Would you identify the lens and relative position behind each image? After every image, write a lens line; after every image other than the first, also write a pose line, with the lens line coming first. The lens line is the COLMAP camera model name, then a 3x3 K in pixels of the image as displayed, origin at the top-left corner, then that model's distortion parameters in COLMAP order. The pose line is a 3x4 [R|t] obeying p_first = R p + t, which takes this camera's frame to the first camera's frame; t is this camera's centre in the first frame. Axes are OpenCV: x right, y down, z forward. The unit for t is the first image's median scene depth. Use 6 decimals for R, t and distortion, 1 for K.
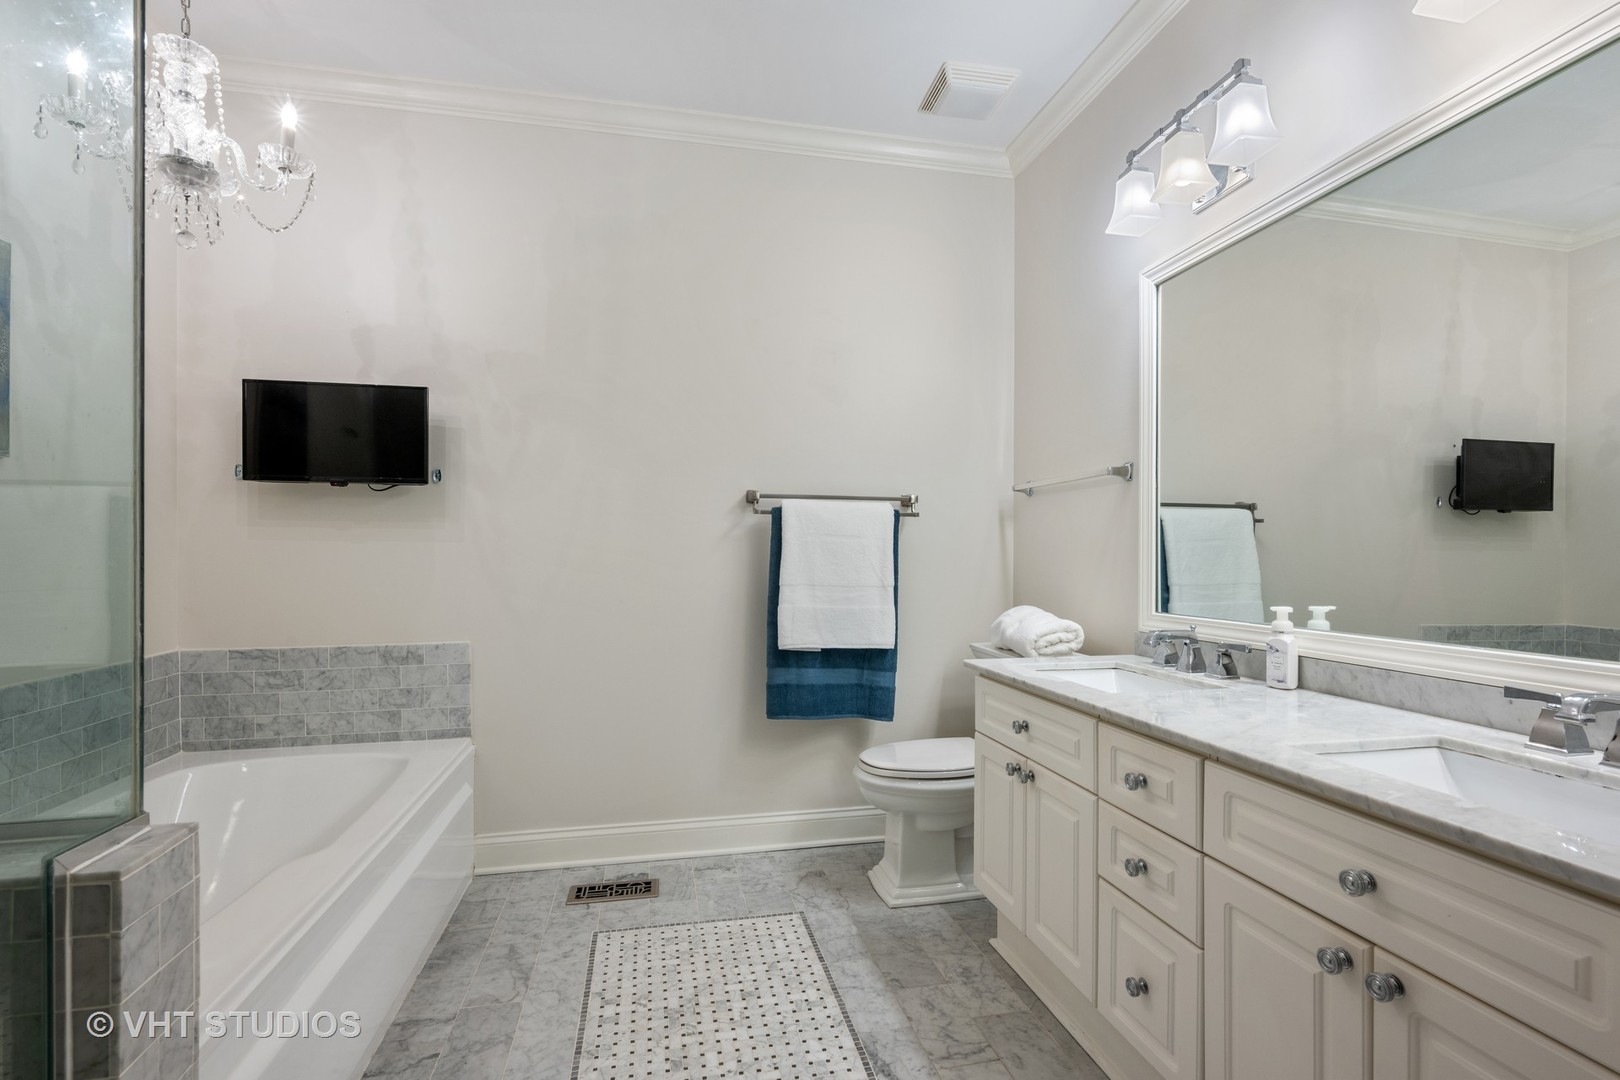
lens RADIAL K [[751.1, 0, 812.7], [0, 751.1, 567.1], [0, 0, 1]] dist [-0.000685, -0.000108]
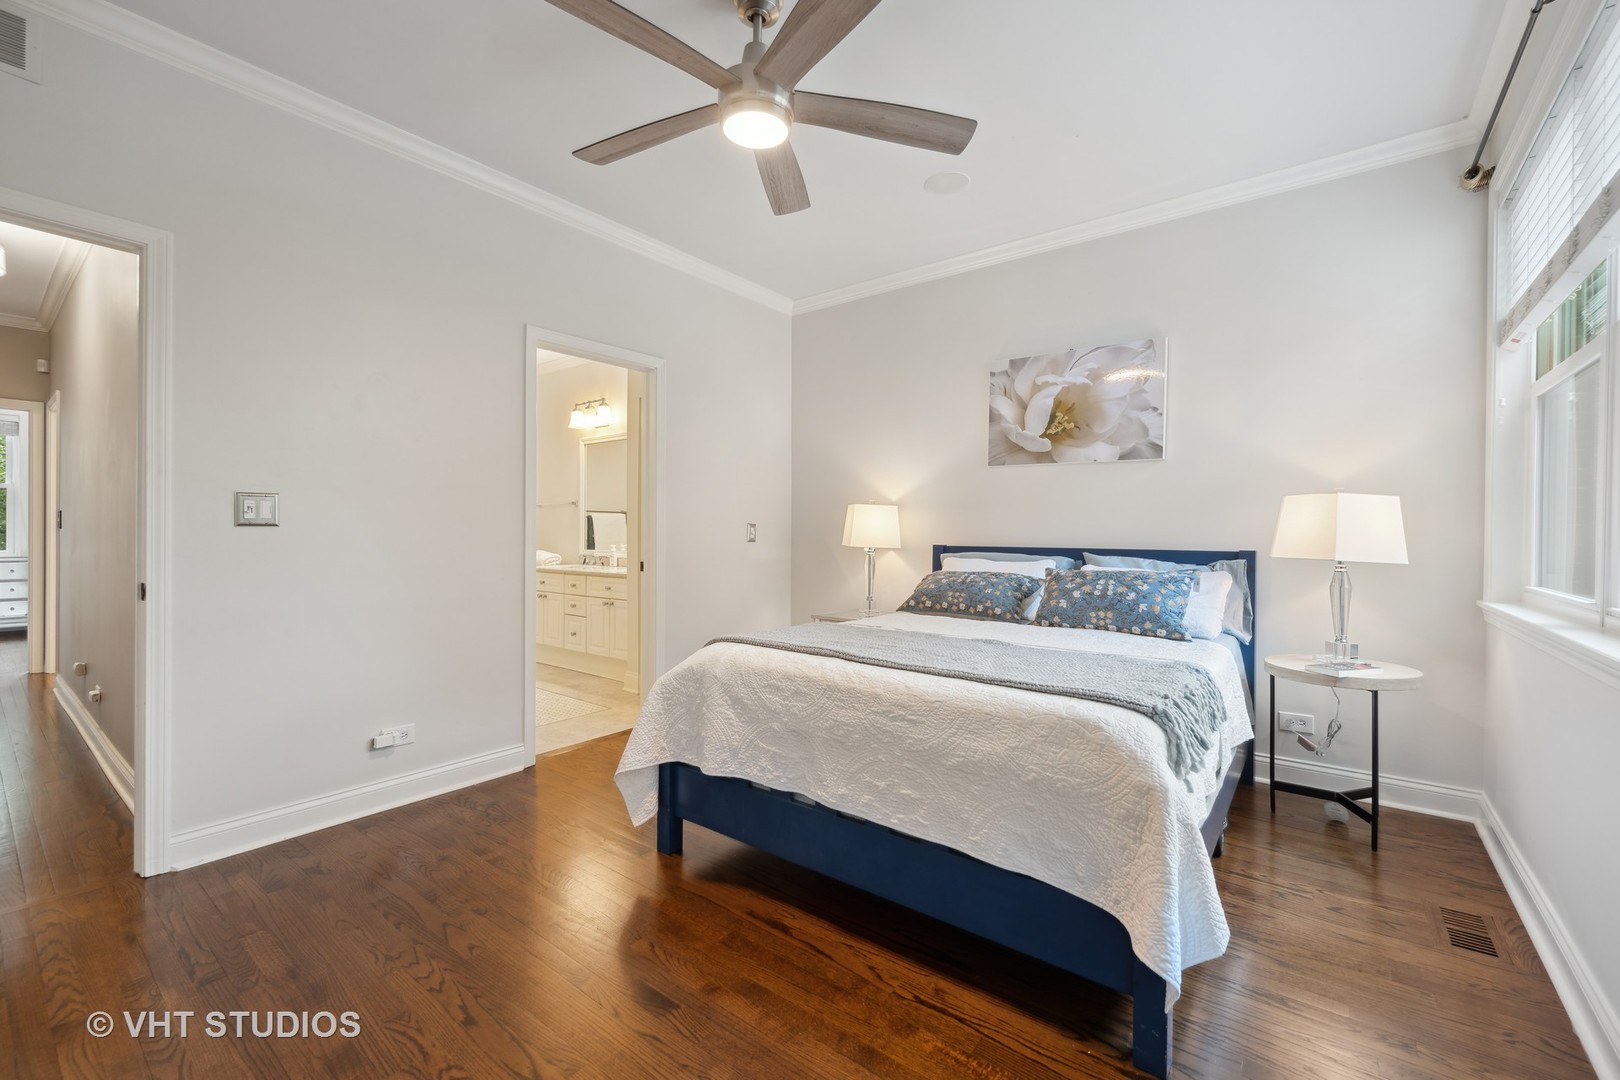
lens RADIAL K [[667.7, 0, 810.0], [0, 667.7, 540.0], [0, 0, 1]] dist [0.000072, -0.000015]
pose [[0.767414, -0.003833, 0.641140, -0.769775], [-0.002781, 0.999953, 0.009307, -0.006046], [-0.641146, -0.008926, 0.767367, -2.207994]]
